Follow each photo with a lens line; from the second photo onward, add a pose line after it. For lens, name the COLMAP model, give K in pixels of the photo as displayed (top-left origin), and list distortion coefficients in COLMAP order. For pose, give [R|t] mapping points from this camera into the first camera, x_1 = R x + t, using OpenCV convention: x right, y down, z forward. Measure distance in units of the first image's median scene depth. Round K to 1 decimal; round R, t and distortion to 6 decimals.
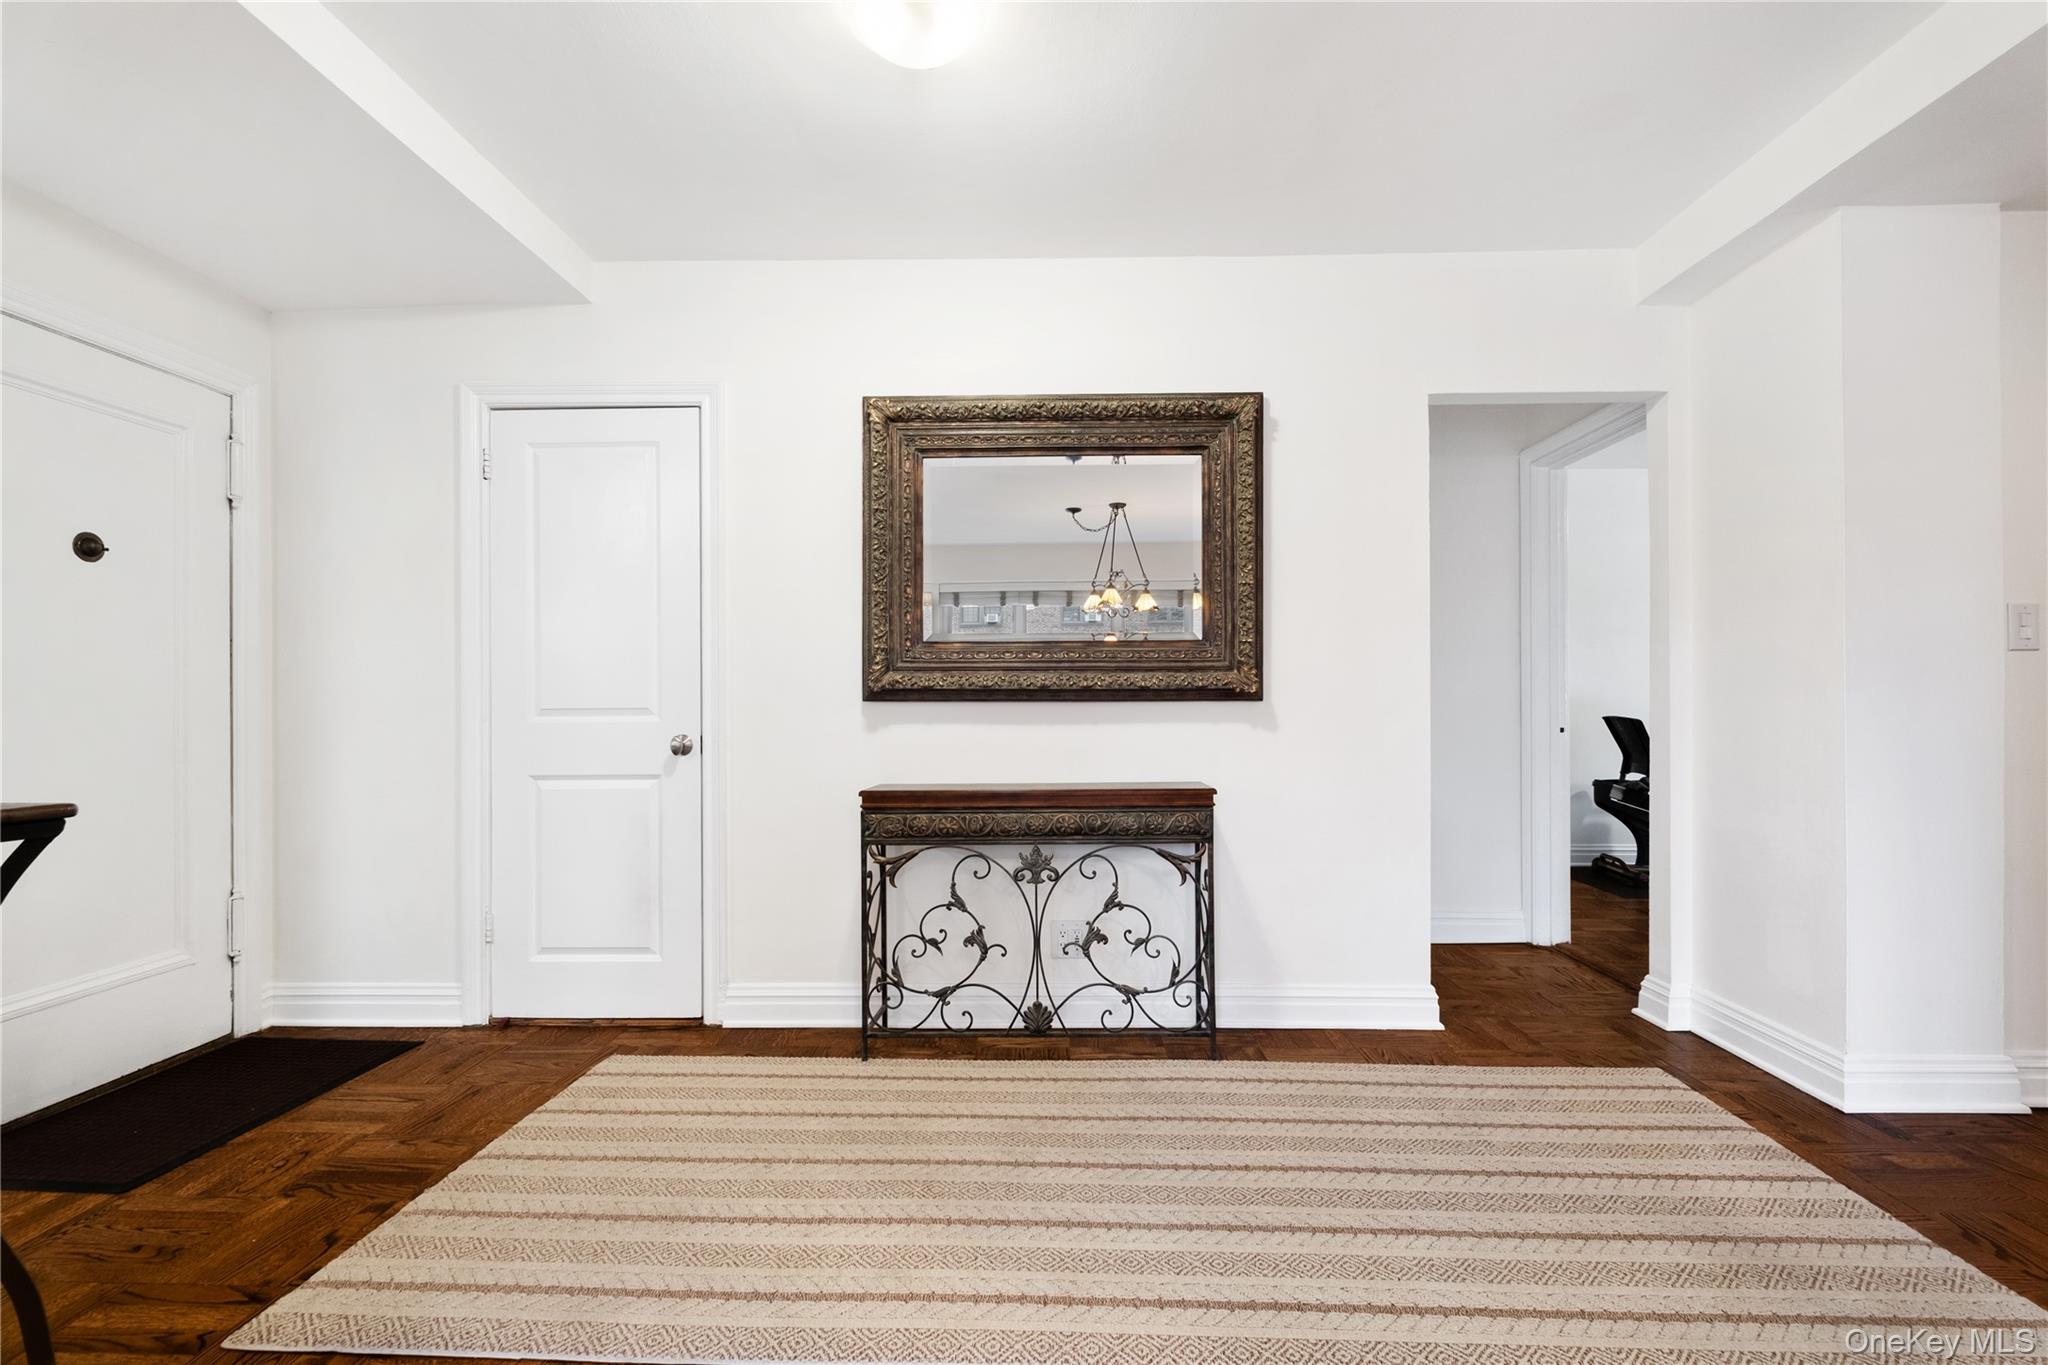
lens RADIAL K [[884.1, 0, 1029.1], [0, 884.1, 695.9], [0, 0, 1]] dist [0.009304, -0.011192]
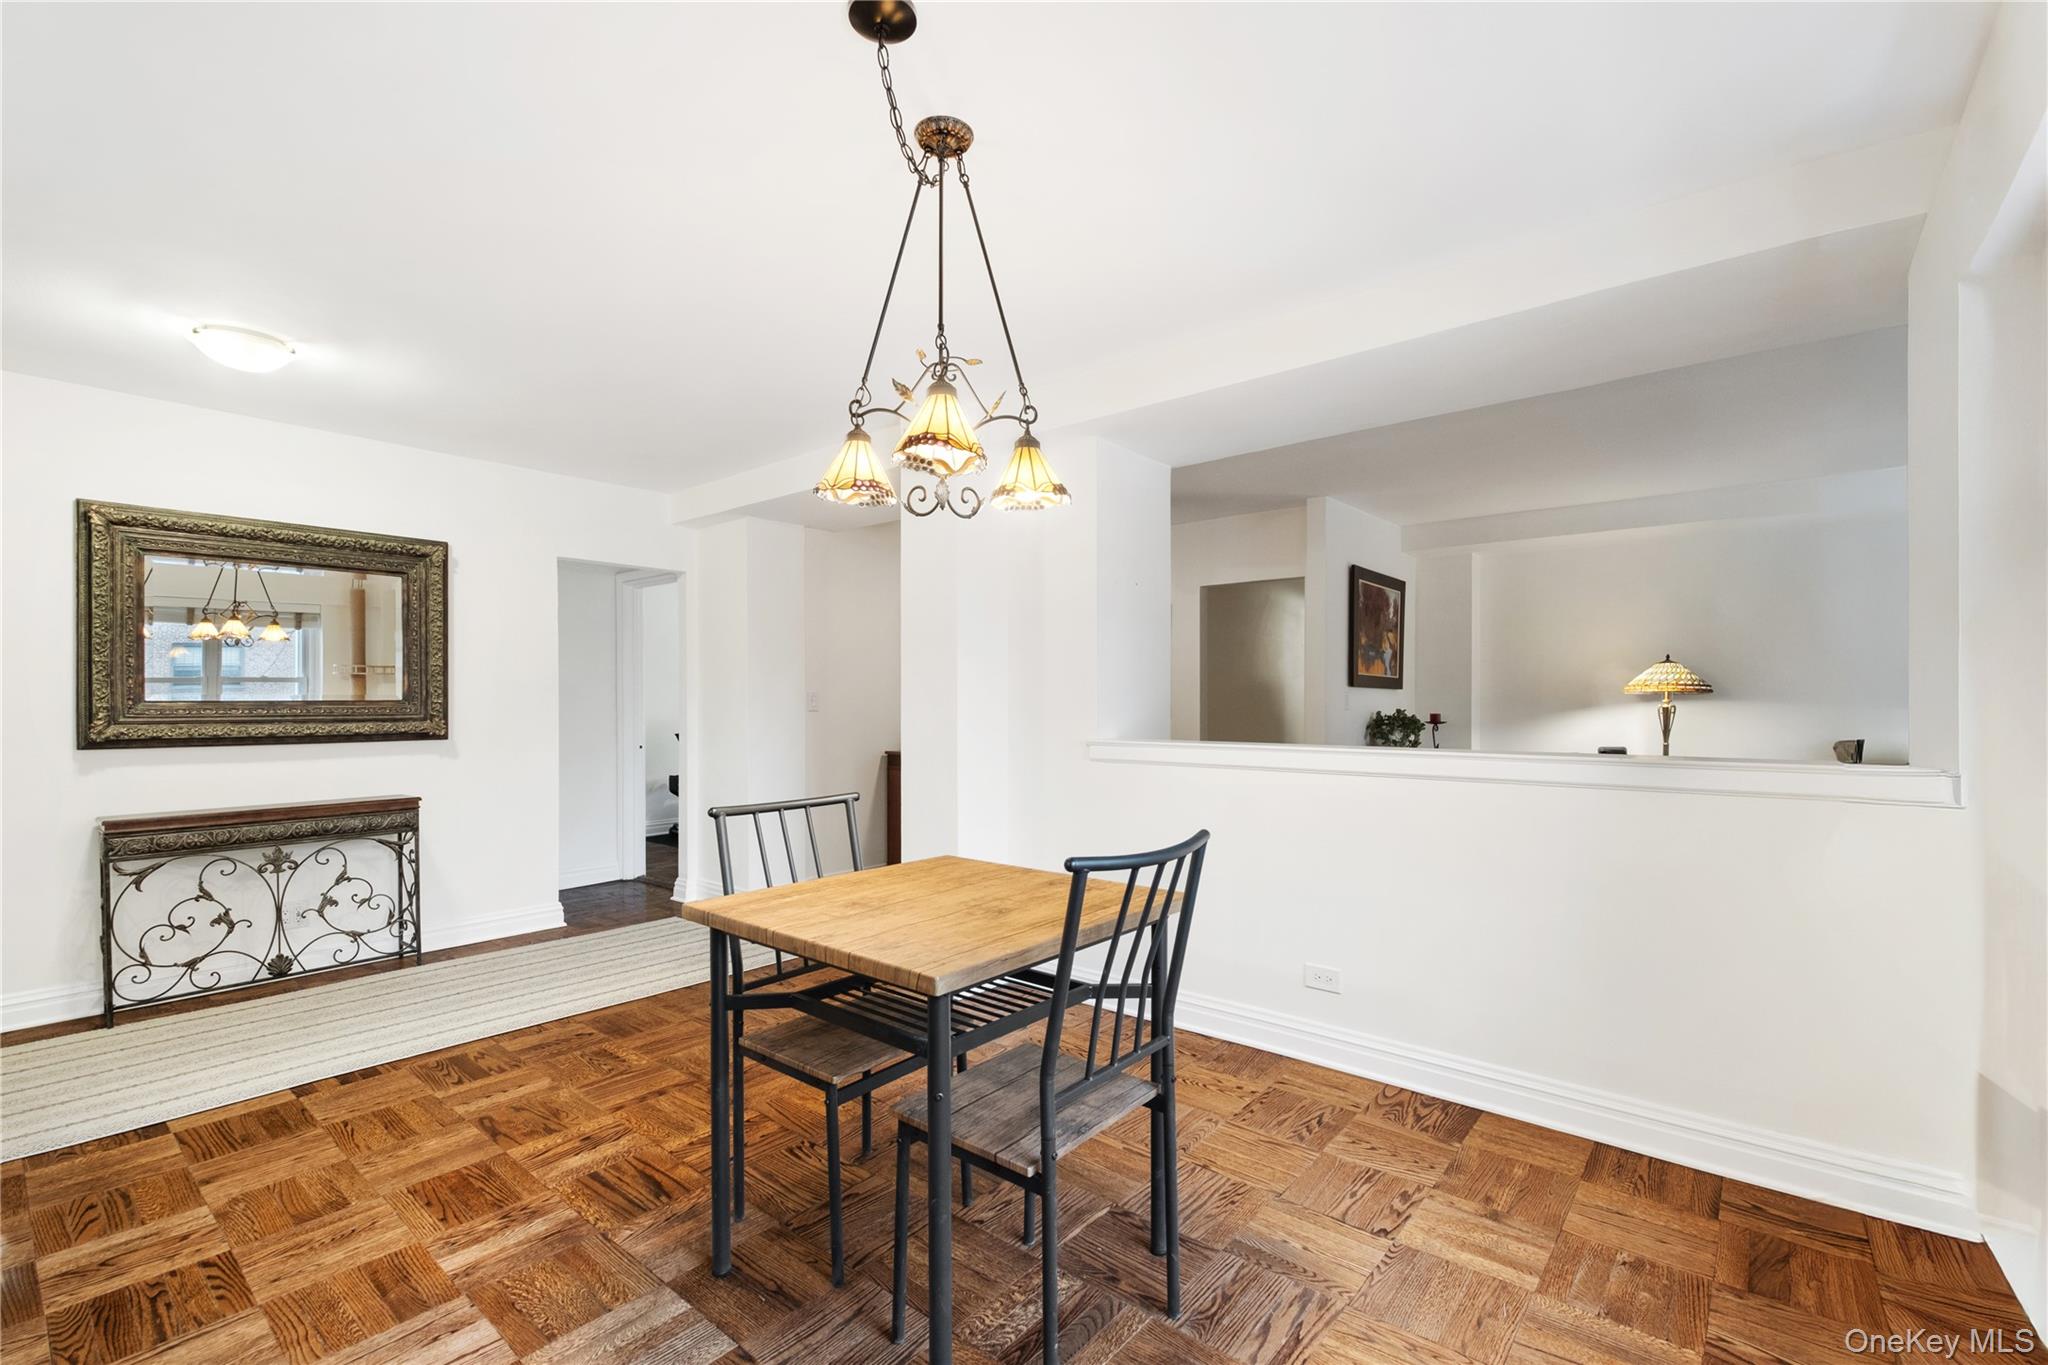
lens RADIAL K [[892.0, 0, 1025.5], [0, 892.0, 711.7], [0, 0, 1]] dist [0.010943, -0.006965]
pose [[0.614690, -0.005655, 0.788749, -0.368444], [-0.004669, 0.999931, 0.010807, -0.067771], [-0.788755, -0.010326, 0.614621, -0.803563]]
